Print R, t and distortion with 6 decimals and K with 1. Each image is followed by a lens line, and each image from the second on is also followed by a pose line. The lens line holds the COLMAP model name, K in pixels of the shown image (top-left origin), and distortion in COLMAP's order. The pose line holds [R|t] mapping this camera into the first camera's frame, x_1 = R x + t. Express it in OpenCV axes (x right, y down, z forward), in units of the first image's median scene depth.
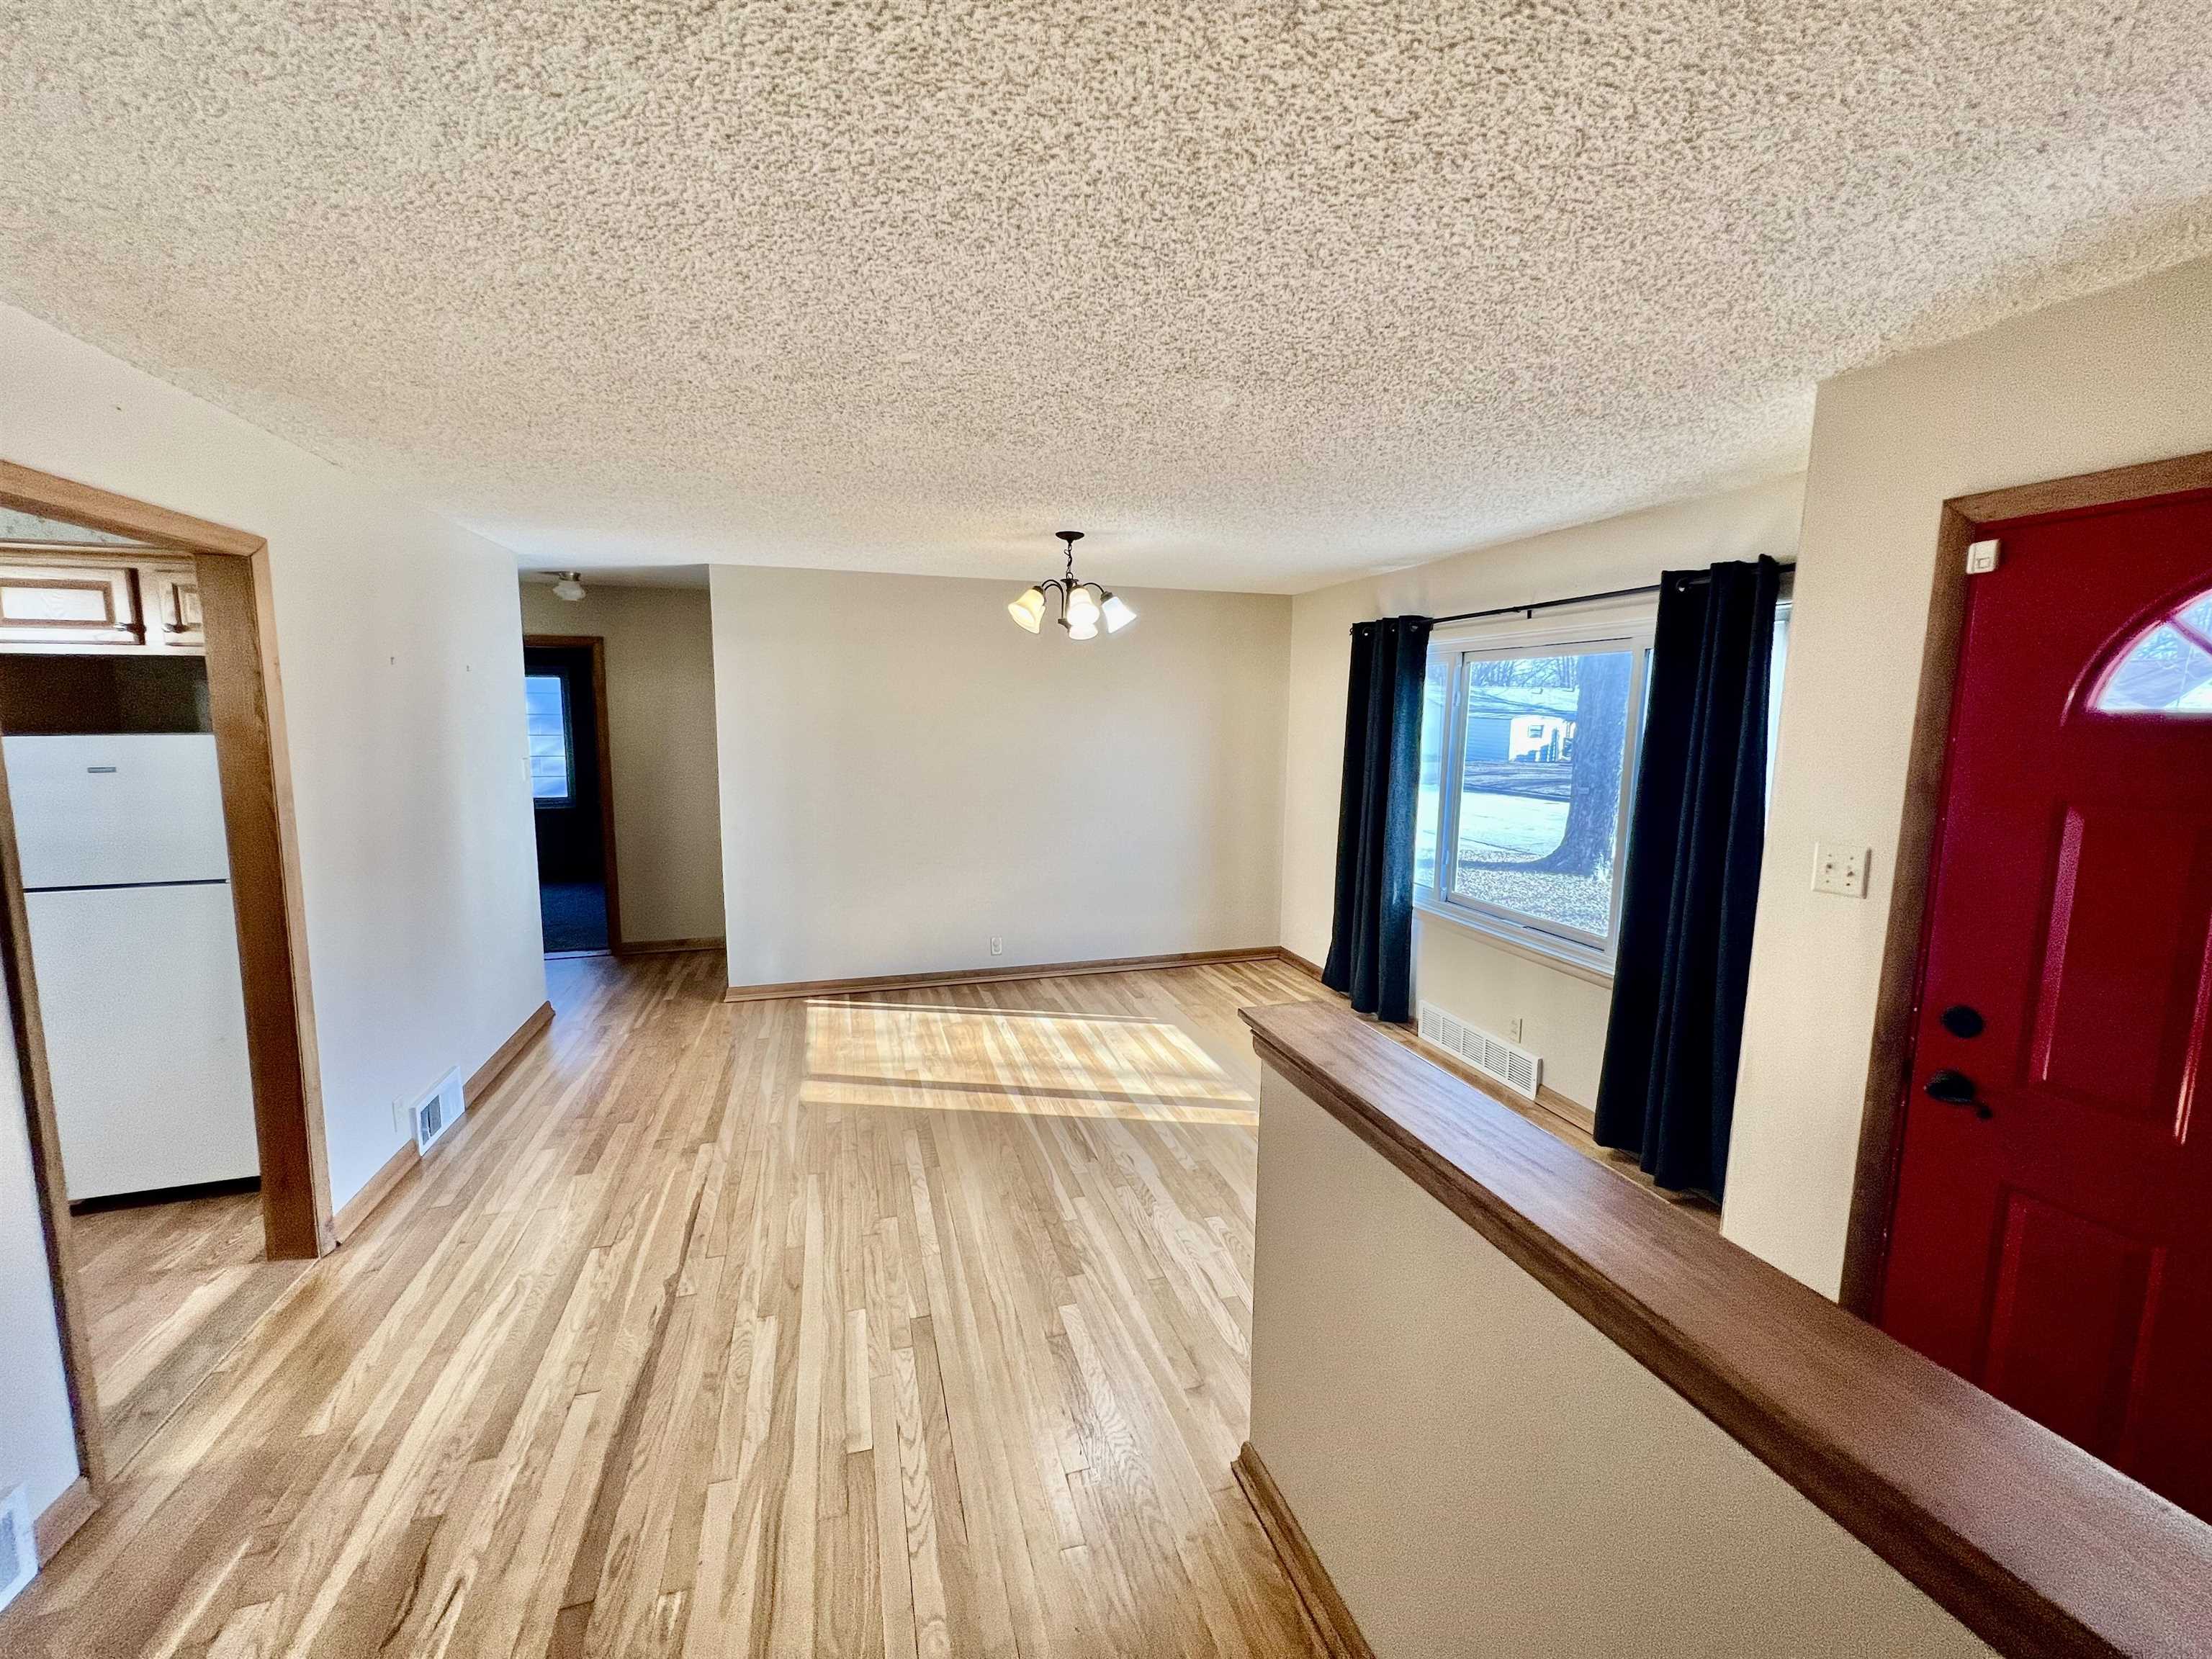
lens RADIAL K [[879.6, 0, 1095.9], [0, 879.6, 824.6], [0, 0, 1]] dist [-0.002360, -0.000091]
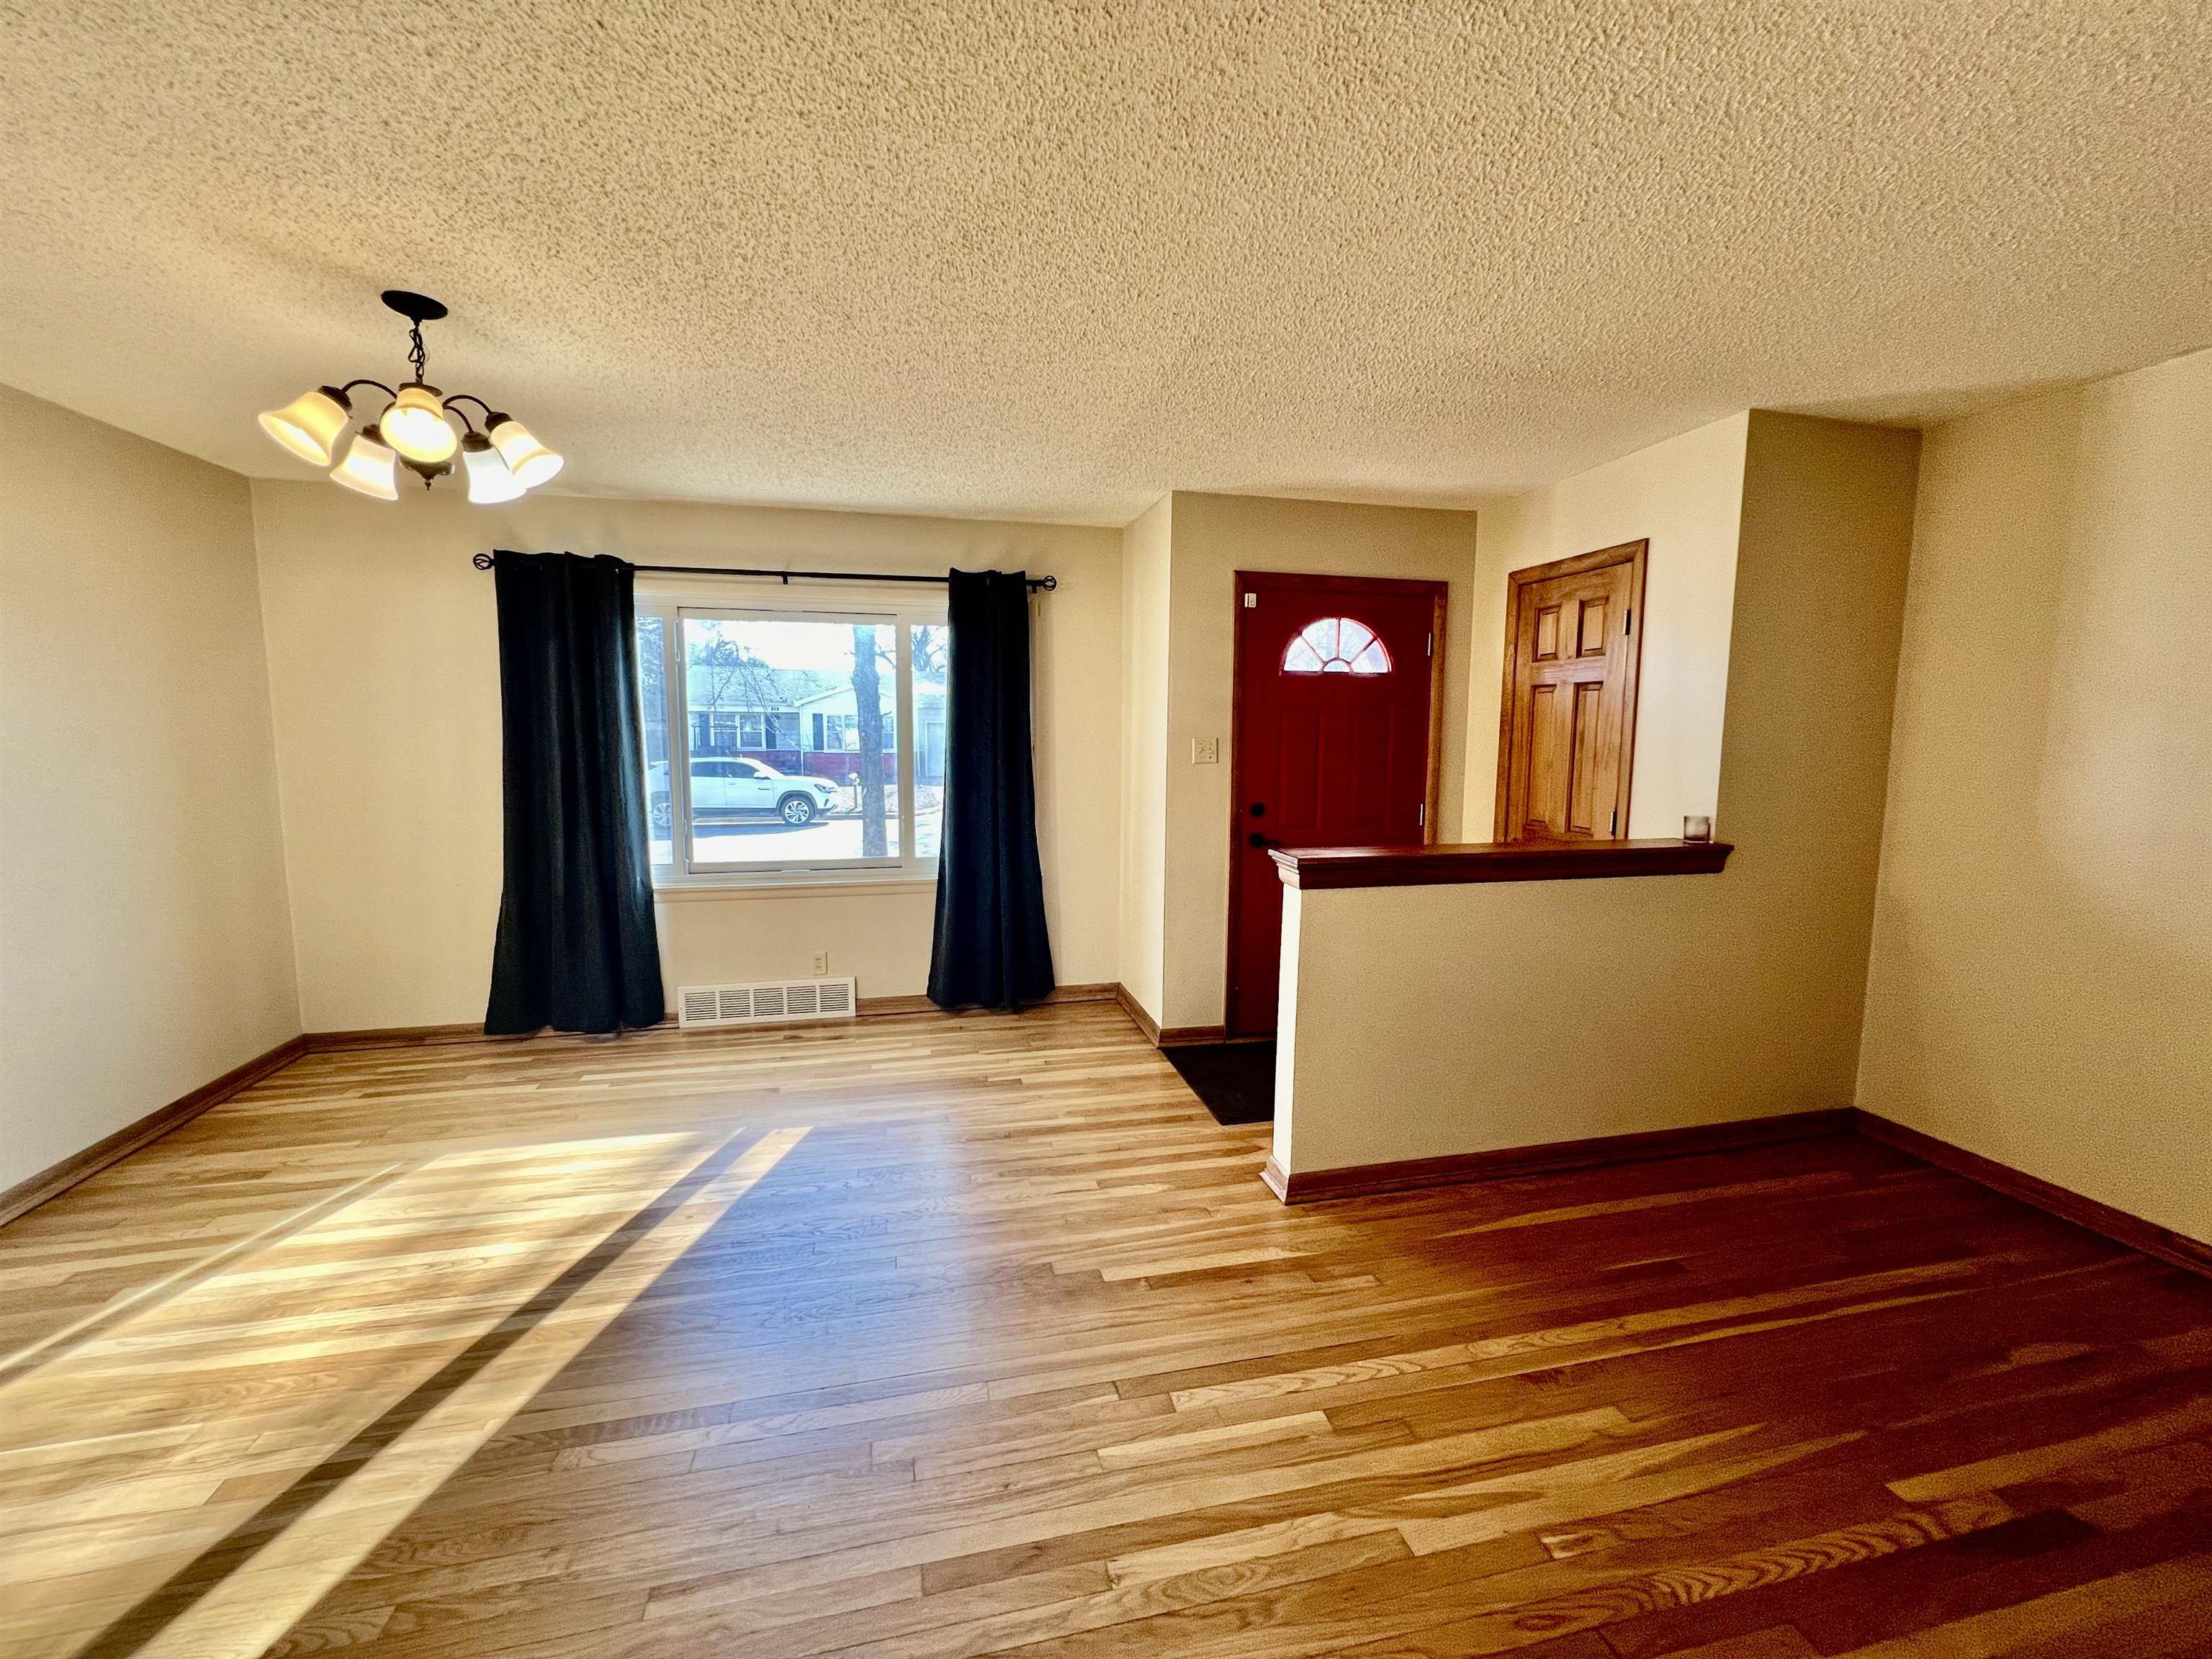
lens RADIAL K [[879.6, 0, 1106.7], [0, 879.6, 823.0], [0, 0, 1]] dist [-0.002360, -0.000091]
pose [[0.059397, -0.122750, 0.990659, -0.578040], [0.124120, 0.985618, 0.114684, -0.021850], [-0.990488, 0.116148, 0.073779, 0.561847]]
